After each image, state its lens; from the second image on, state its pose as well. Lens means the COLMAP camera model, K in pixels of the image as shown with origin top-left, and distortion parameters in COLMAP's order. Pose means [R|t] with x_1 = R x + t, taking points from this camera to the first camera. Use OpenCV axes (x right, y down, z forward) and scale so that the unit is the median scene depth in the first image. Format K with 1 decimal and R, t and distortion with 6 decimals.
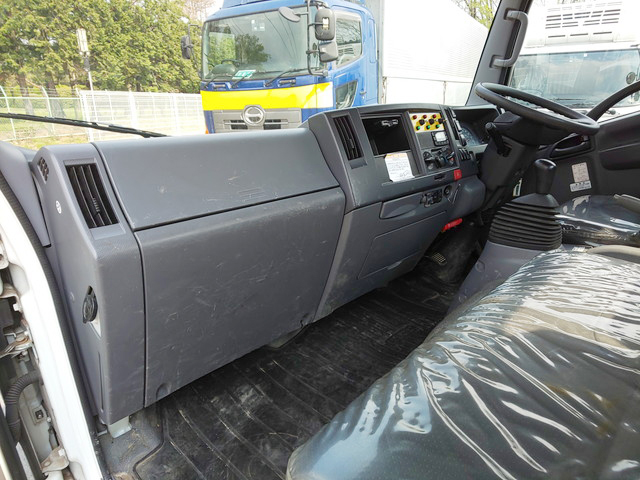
lens RADIAL K [[399.5, 0, 313.9], [0, 399.5, 252.1], [0, 0, 1]] dist [-0.021787, -0.005092]
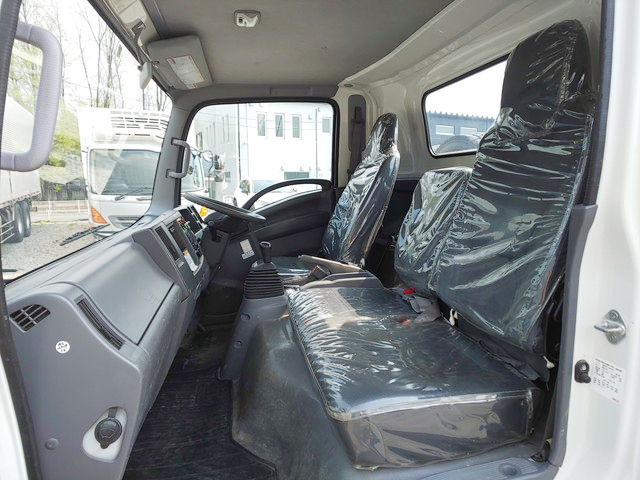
lens RADIAL K [[399.5, 0, 313.9], [0, 399.5, 252.1], [0, 0, 1]] dist [-0.021787, -0.005092]
pose [[0.552655, -0.141266, 0.821350, -0.442636], [0.297909, 0.953900, -0.036388, -0.048109], [-0.778346, 0.264798, 0.569262, -0.061279]]
